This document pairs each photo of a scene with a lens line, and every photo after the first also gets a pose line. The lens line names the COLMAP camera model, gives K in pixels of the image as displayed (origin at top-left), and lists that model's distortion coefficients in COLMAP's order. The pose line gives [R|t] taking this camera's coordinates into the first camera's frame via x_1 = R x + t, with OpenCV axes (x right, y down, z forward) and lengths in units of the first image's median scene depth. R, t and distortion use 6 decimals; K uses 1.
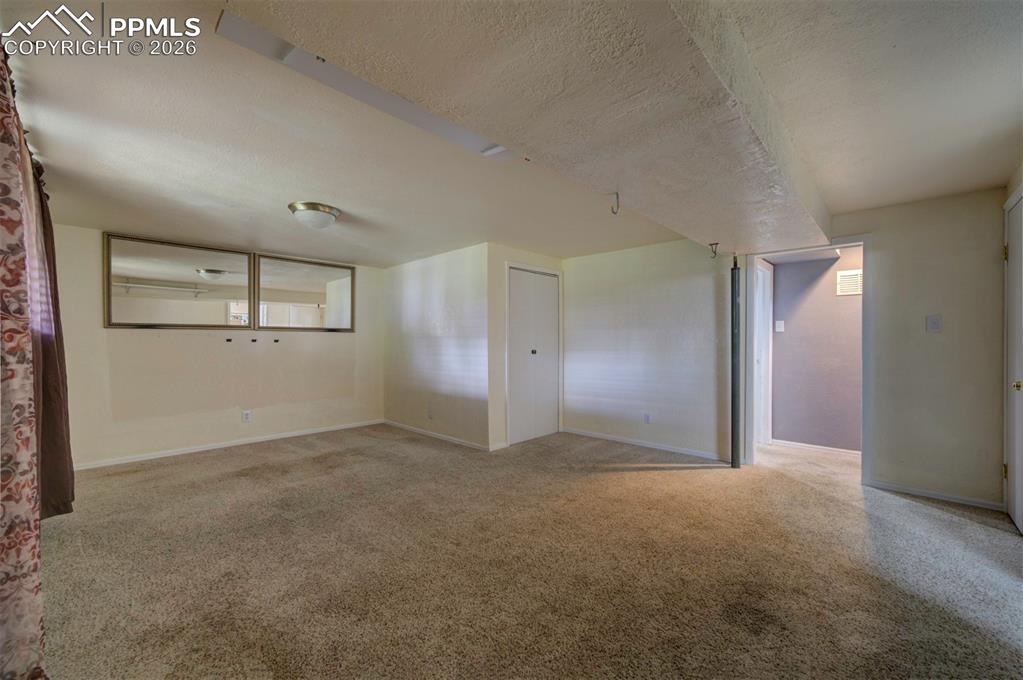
lens RADIAL K [[407.2, 0, 511.5], [0, 407.2, 340.0], [0, 0, 1]] dist [-0.032721, 0.011623]
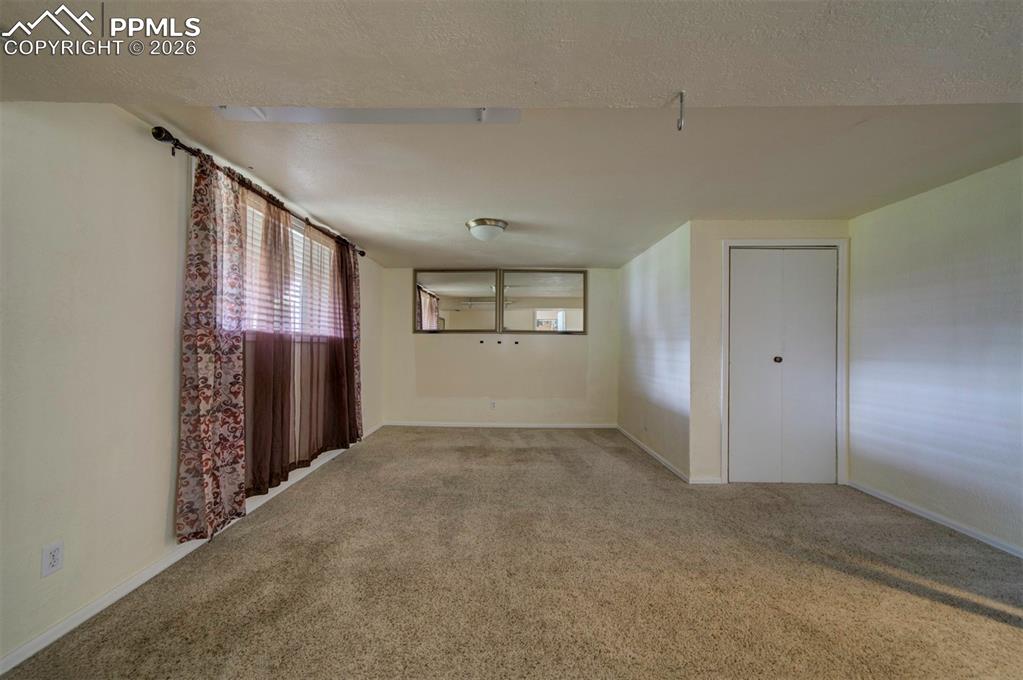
lens RADIAL K [[394.4, 0, 507.5], [0, 394.4, 340.5], [0, 0, 1]] dist [-0.052153, 0.038698]
pose [[0.680119, 0.000204, -0.733102, 0.288289], [-0.004376, 0.999983, -0.003781, 0.000714], [0.733088, 0.005780, 0.680109, 0.250732]]
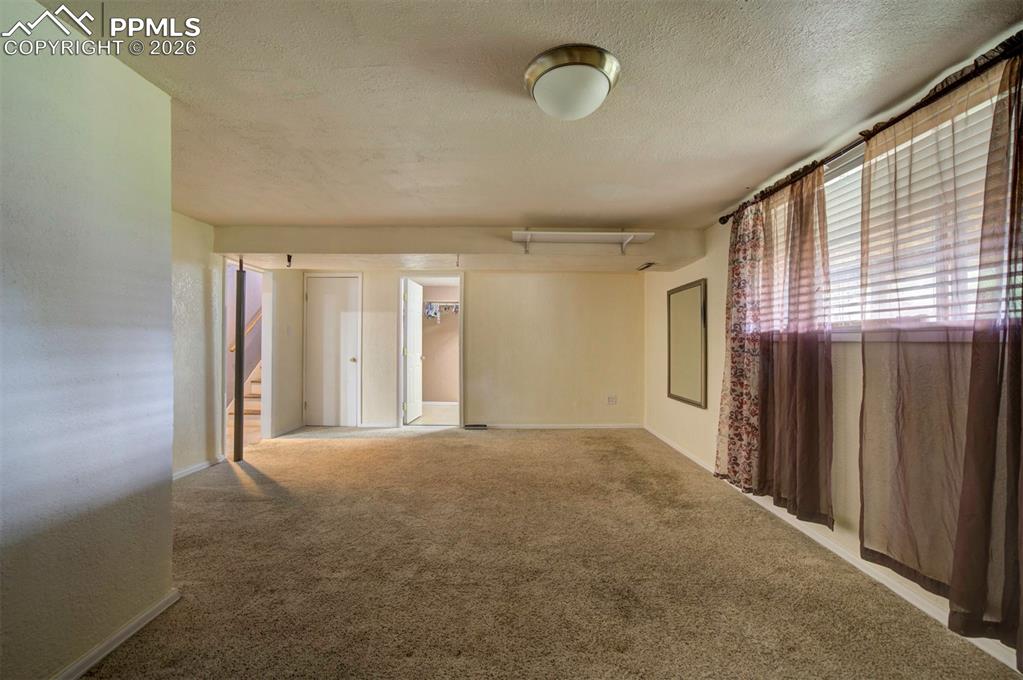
lens RADIAL K [[406.2, 0, 510.1], [0, 406.2, 338.3], [0, 0, 1]] dist [-0.084797, 0.058407]
pose [[-0.676381, 0.006072, 0.736526, -0.662801], [-0.007466, 0.999858, -0.015100, 0.008998], [-0.736514, -0.015712, -0.676240, 1.148392]]
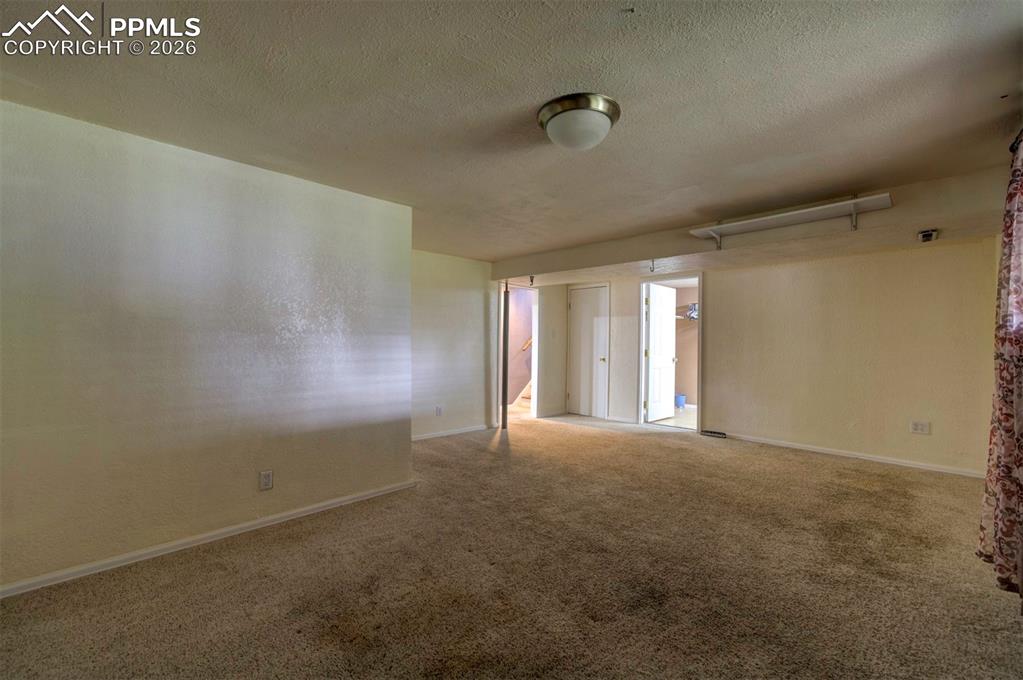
lens RADIAL K [[407.2, 0, 511.5], [0, 407.2, 340.0], [0, 0, 1]] dist [-0.032721, 0.011623]
pose [[0.052212, 0.008302, 0.998602, -0.894229], [-0.014858, 0.999861, -0.007536, 0.007804], [-0.998525, -0.014443, 0.052328, 0.876780]]
